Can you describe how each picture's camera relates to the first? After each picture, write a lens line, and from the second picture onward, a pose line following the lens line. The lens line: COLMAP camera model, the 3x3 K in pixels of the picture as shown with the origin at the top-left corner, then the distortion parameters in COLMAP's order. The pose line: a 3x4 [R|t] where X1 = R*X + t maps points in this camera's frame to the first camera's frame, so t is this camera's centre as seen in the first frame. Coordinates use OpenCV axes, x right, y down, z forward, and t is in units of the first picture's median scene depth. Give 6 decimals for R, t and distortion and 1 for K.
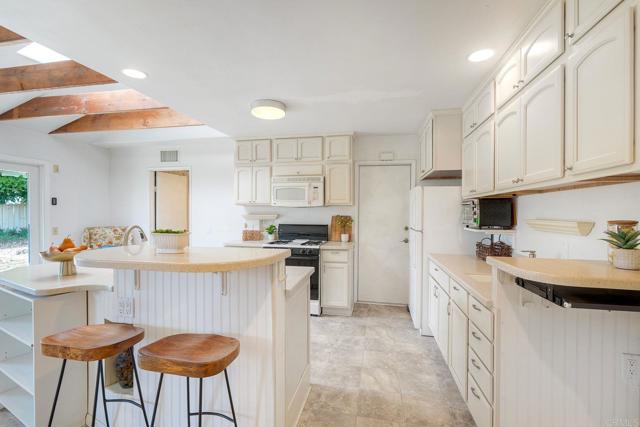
lens RADIAL K [[285.8, 0, 320.0], [0, 285.8, 213.5], [0, 0, 1]] dist [-0.001713, -0.000135]
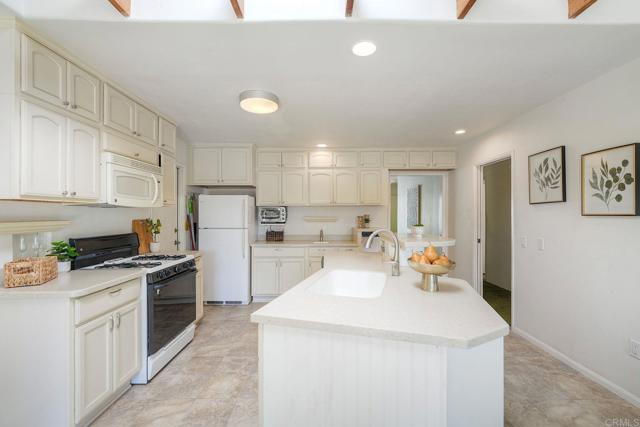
lens RADIAL K [[280.6, 0, 320.6], [0, 280.6, 213.3], [0, 0, 1]] dist [0.001979, 0.000361]
pose [[-0.201888, -0.001673, 0.979407, -0.799067], [0.006645, 0.999973, 0.003078, -0.008559], [-0.979386, 0.007130, -0.201871, 0.725550]]
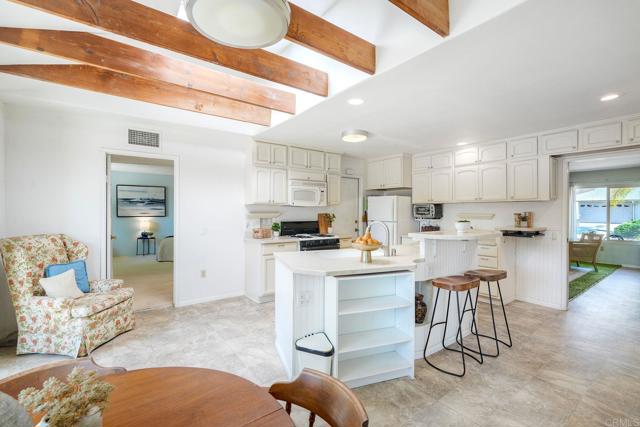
lens RADIAL K [[286.0, 0, 324.2], [0, 286.0, 211.1], [0, 0, 1]] dist [0.002199, 0.000332]
pose [[0.663903, -0.003011, 0.747813, -0.946323], [0.005084, 0.999987, -0.000488, -0.002909], [-0.747802, 0.004126, 0.663910, 0.149223]]
